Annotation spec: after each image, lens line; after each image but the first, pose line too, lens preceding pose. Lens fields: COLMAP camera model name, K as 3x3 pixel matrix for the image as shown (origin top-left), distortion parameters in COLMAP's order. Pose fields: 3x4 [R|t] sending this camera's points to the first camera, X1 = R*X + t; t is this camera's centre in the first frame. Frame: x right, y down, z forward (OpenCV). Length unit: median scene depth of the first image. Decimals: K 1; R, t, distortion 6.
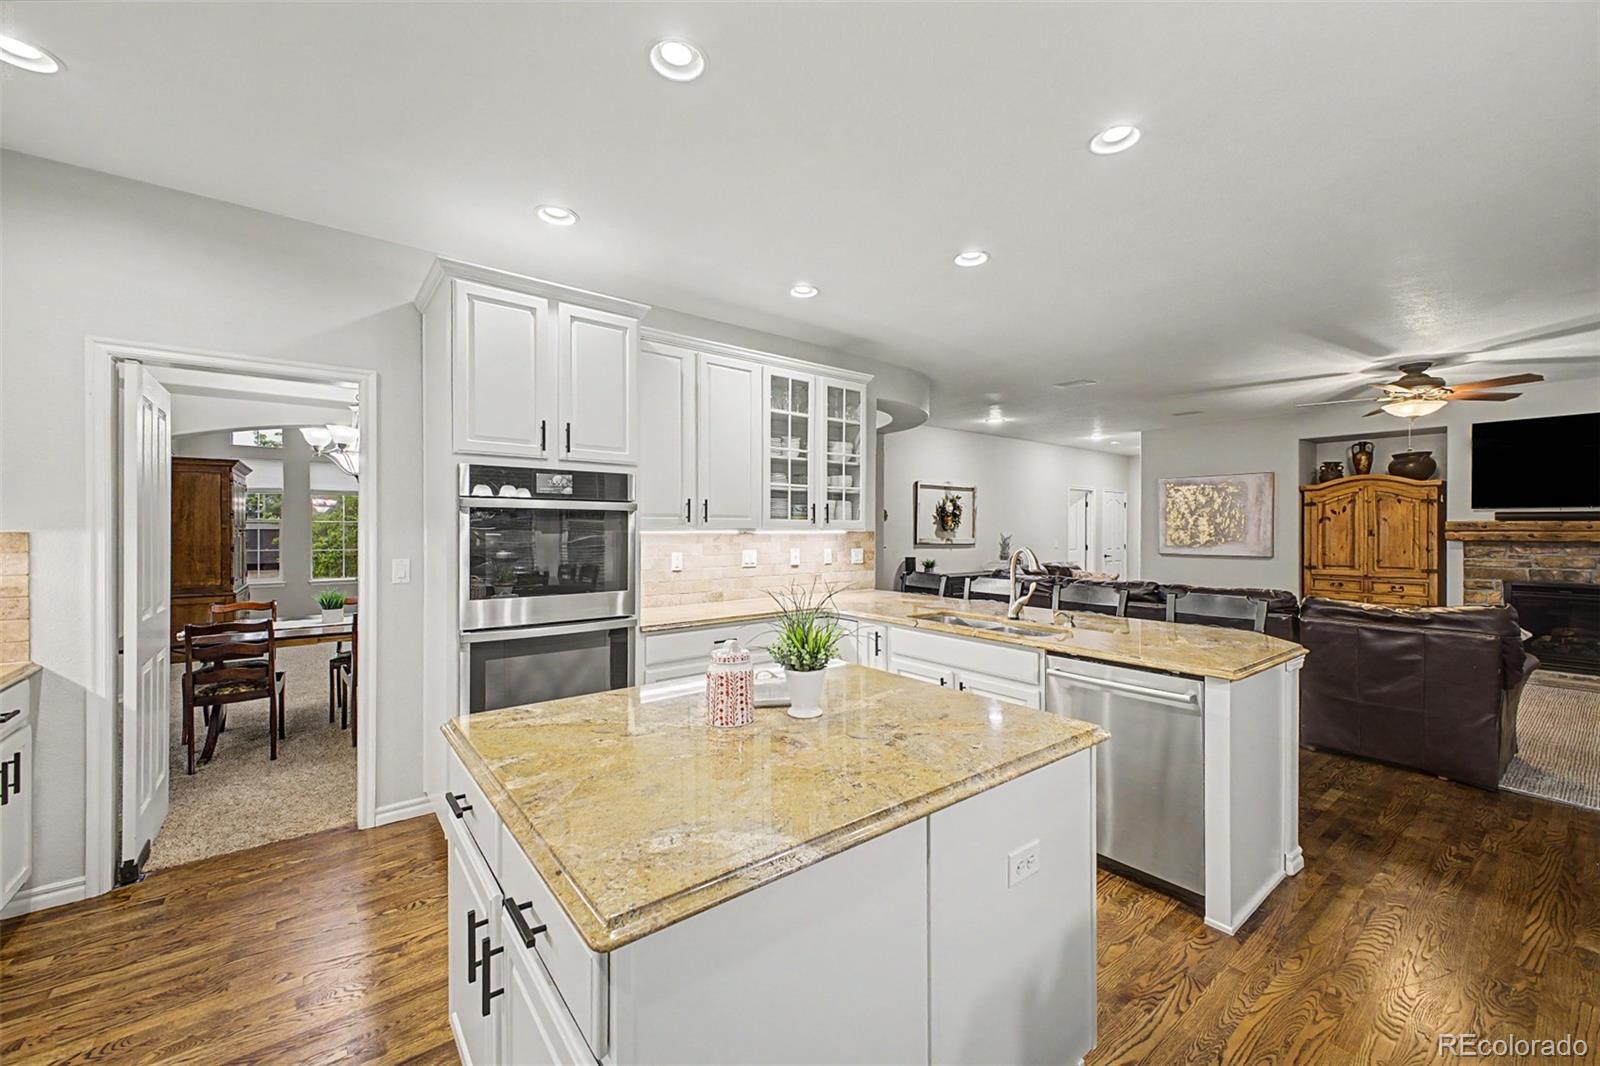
lens RADIAL K [[628.6, 0, 798.6], [0, 628.6, 528.7], [0, 0, 1]] dist [0.029020, -0.009956]
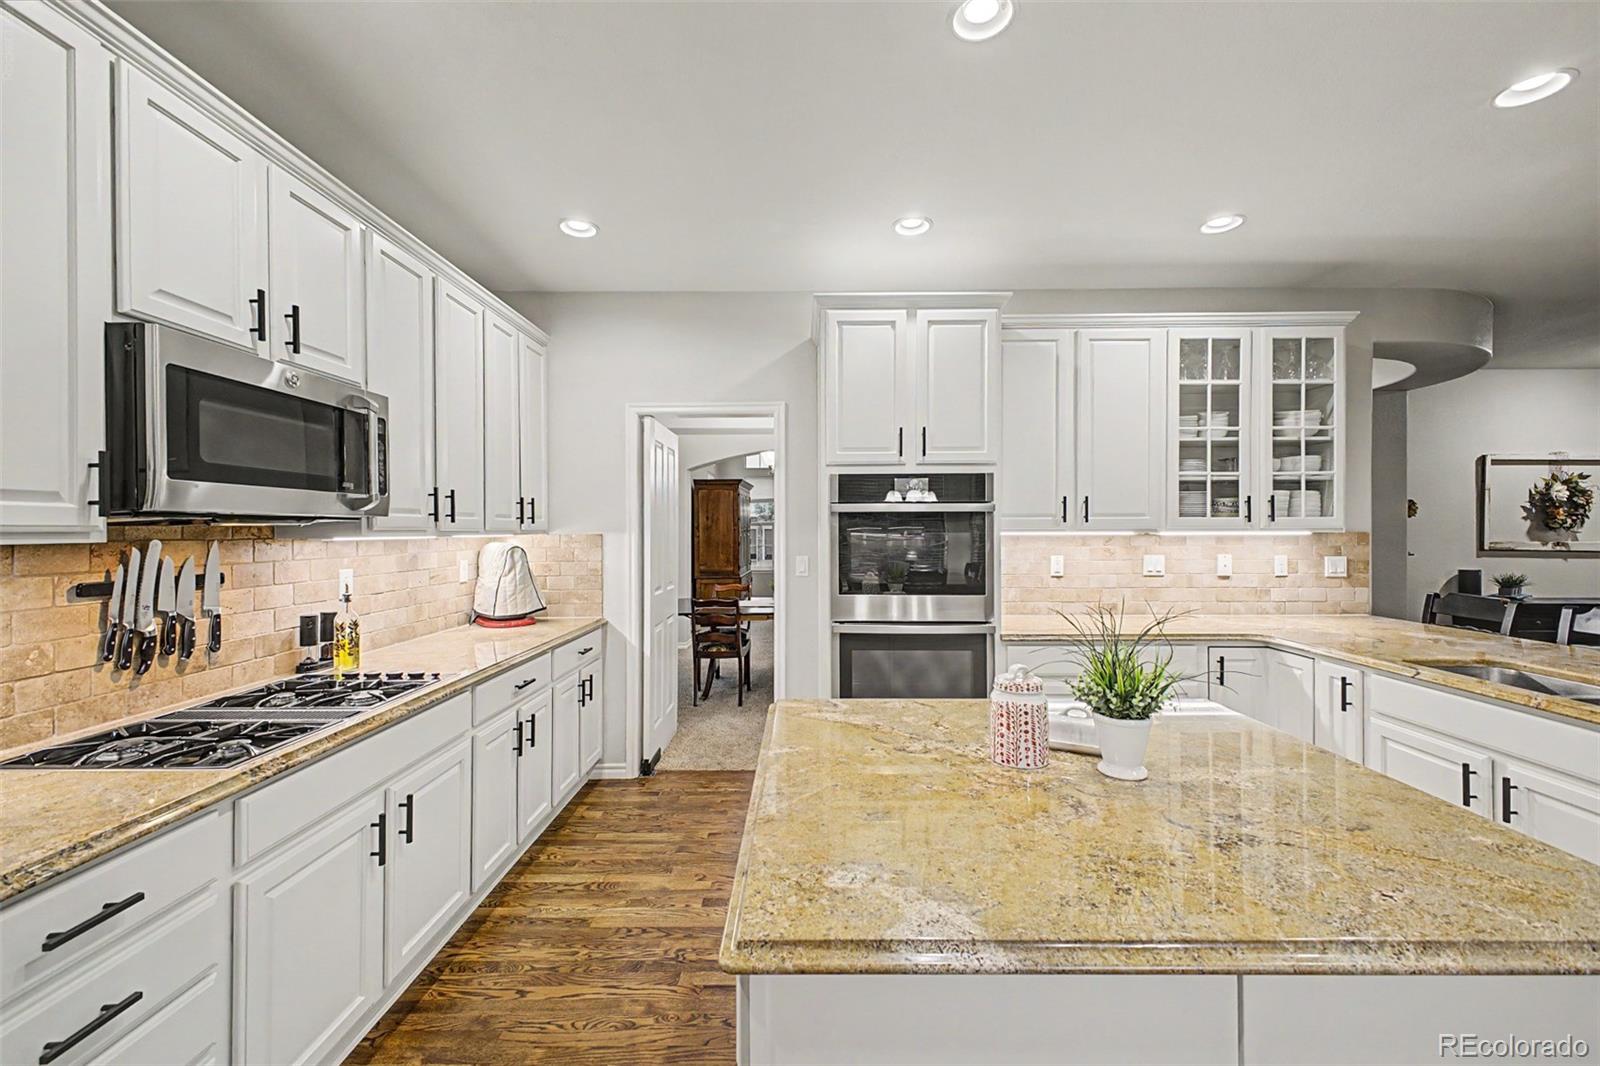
lens RADIAL K [[628.6, 0, 798.6], [0, 628.6, 528.7], [0, 0, 1]] dist [0.029020, -0.009956]
pose [[0.787077, -0.003036, -0.616847, 0.079408], [0.004502, 0.999990, 0.000823, -0.004011], [0.616838, -0.003425, 0.787083, 0.060673]]
